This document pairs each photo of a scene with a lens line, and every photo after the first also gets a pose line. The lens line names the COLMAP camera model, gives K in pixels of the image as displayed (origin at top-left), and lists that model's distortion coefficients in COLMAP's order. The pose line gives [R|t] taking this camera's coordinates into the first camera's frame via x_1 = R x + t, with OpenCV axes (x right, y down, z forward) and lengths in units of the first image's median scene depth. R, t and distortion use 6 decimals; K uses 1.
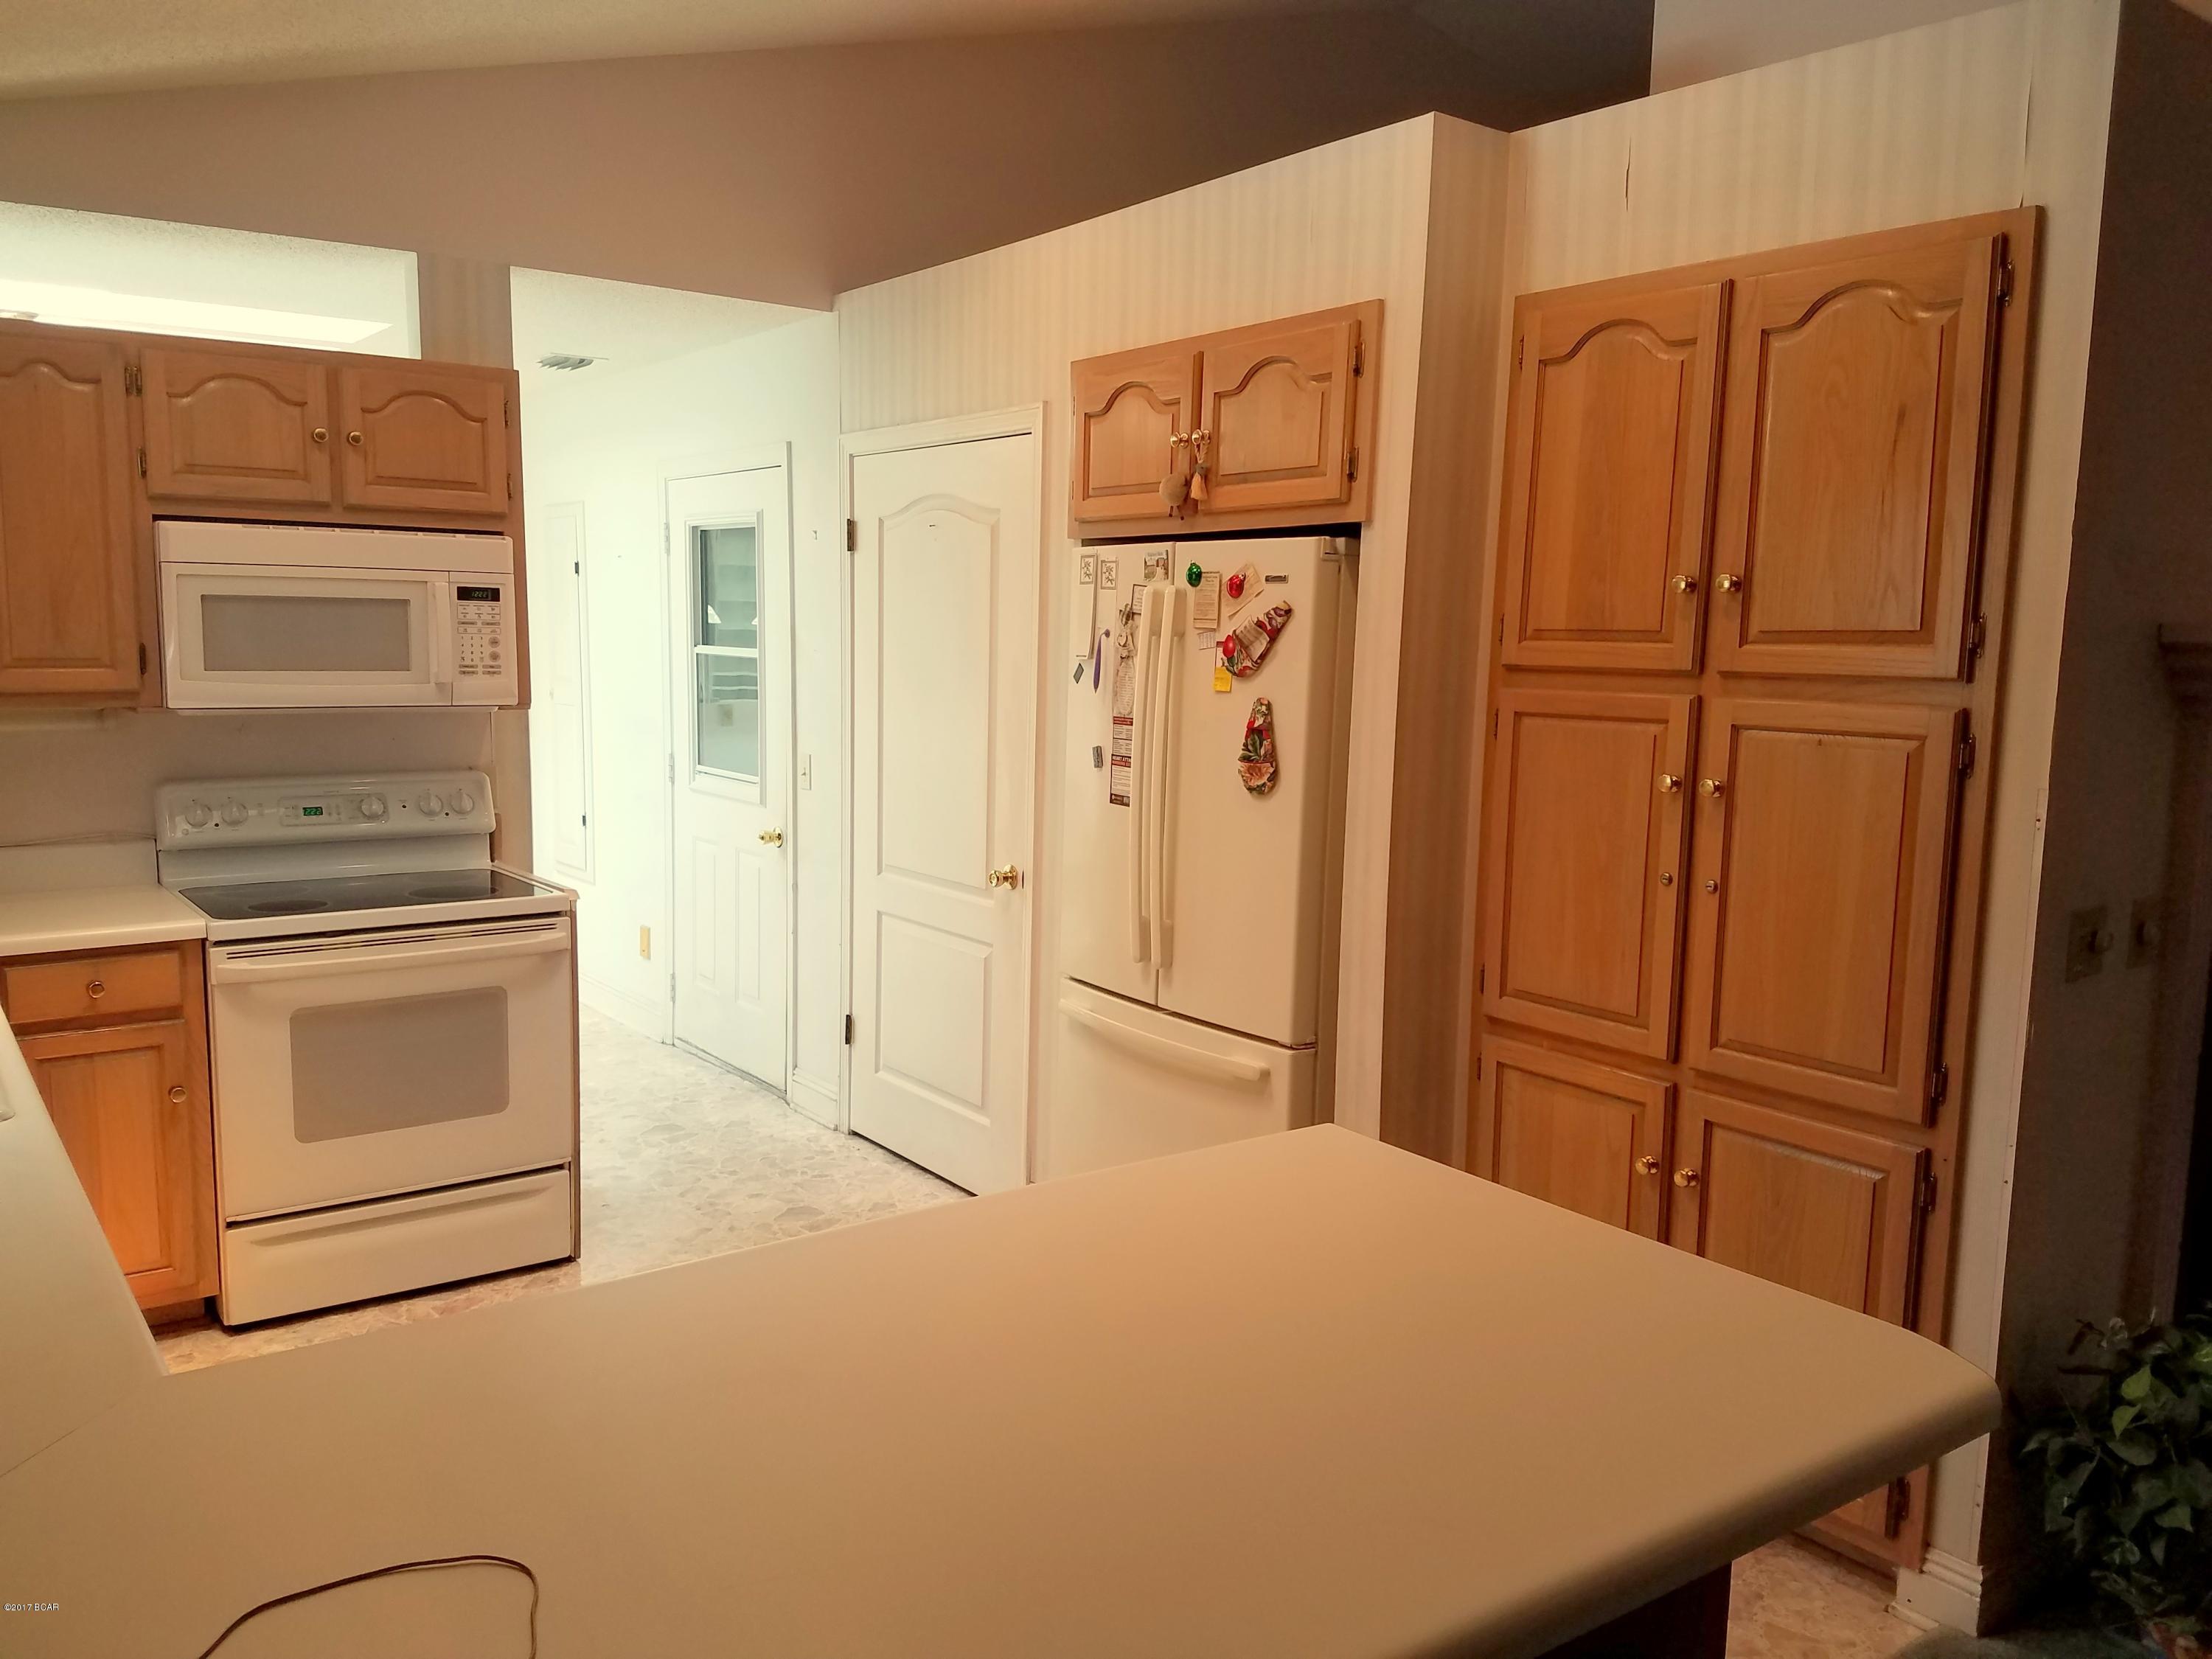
lens RADIAL K [[1675.8, 0, 1096.8], [0, 1675.8, 839.4], [0, 0, 1]] dist [0.183977, -0.250664]
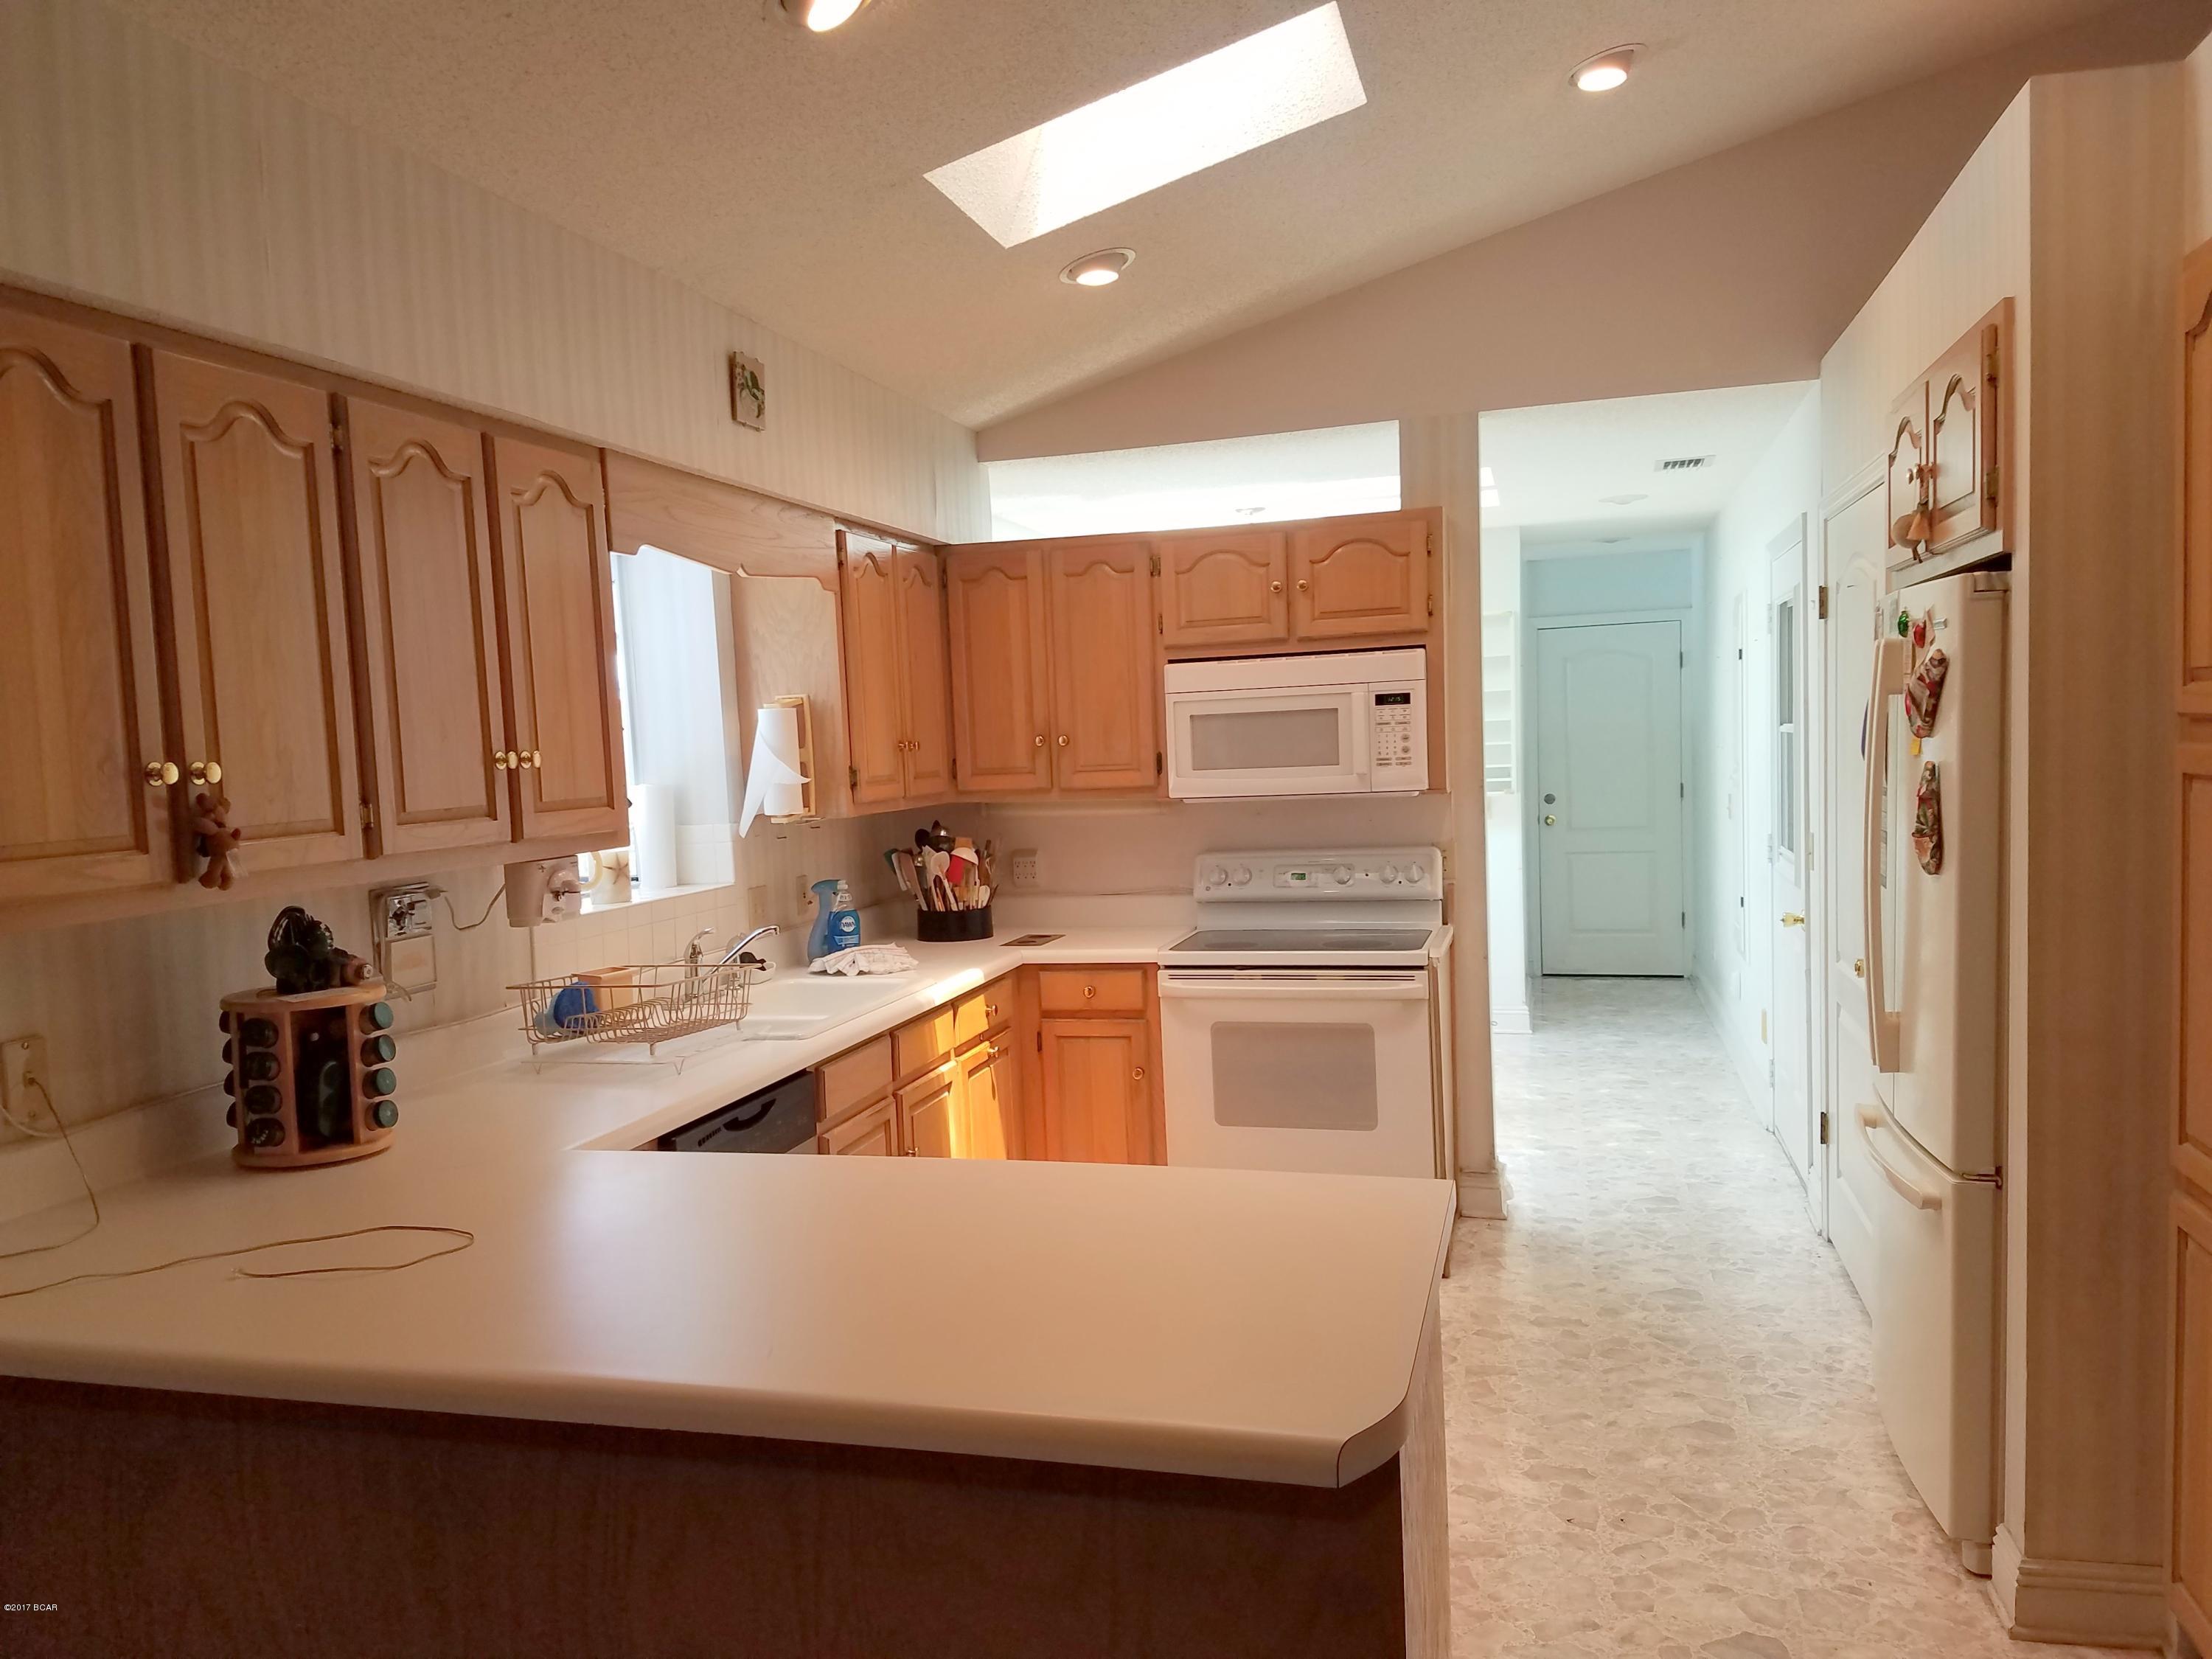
lens RADIAL K [[1693.1, 0, 1107.0], [0, 1693.1, 864.0], [0, 0, 1]] dist [0.268066, -0.435240]
pose [[0.627342, 0.017542, -0.778546, 0.460297], [-0.048172, 0.998706, -0.016314, 0.001892], [0.777252, 0.047739, 0.627375, 0.097931]]
